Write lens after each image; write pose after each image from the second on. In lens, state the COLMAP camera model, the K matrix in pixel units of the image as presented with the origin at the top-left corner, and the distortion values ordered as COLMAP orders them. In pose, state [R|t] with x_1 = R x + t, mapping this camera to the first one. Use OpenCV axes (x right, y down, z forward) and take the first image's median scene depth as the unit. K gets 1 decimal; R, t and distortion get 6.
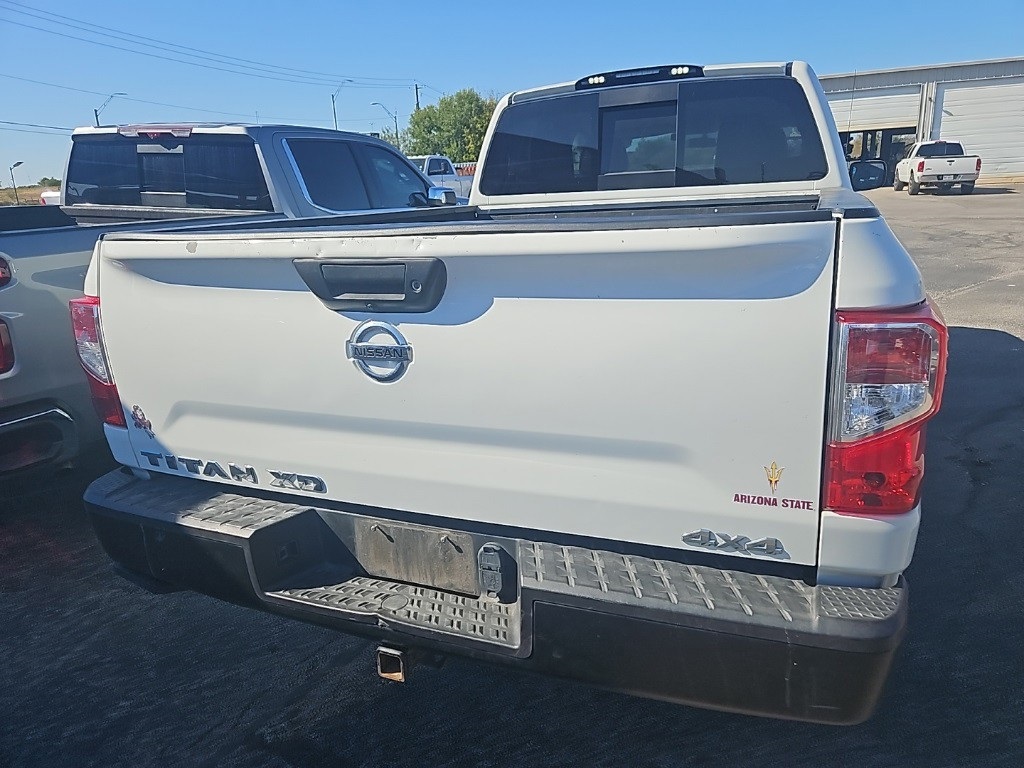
lens RADIAL K [[668.4, 0, 506.4], [0, 668.4, 366.8], [0, 0, 1]] dist [0.072477, -0.067567]
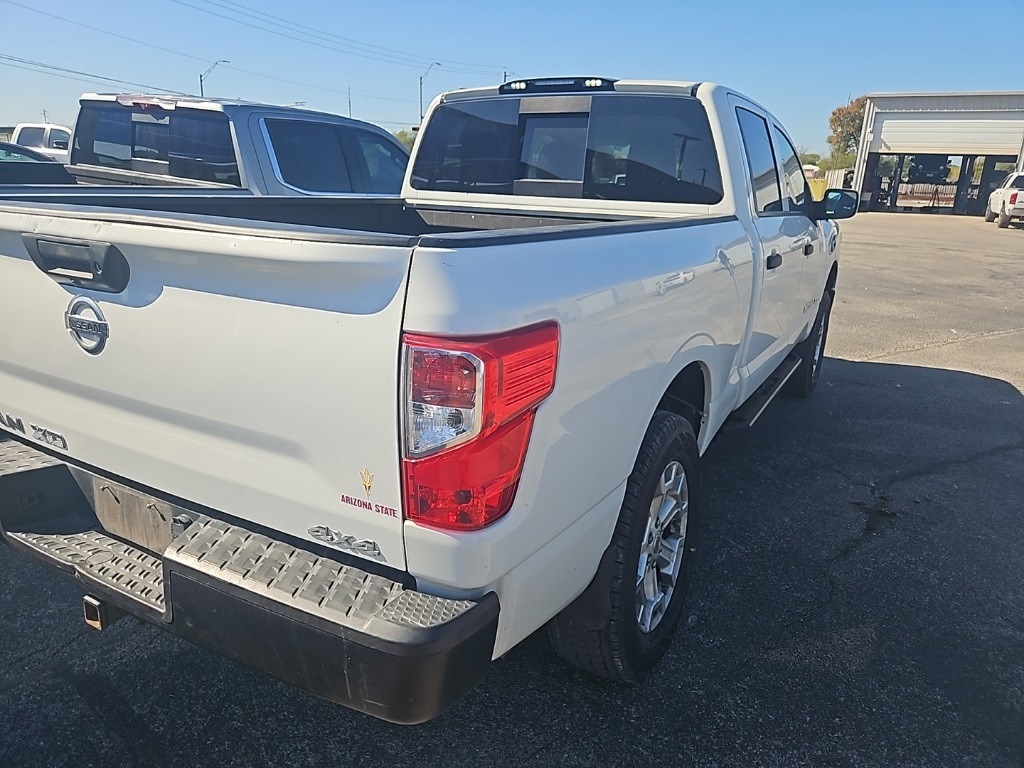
lens RADIAL K [[668.4, 0, 506.4], [0, 668.4, 366.8], [0, 0, 1]] dist [0.072477, -0.067567]
pose [[0.988426, 0.113783, -0.100334, 0.278382], [-0.112495, 0.993481, 0.018420, -0.024423], [0.101776, -0.006920, 0.994783, -0.009602]]
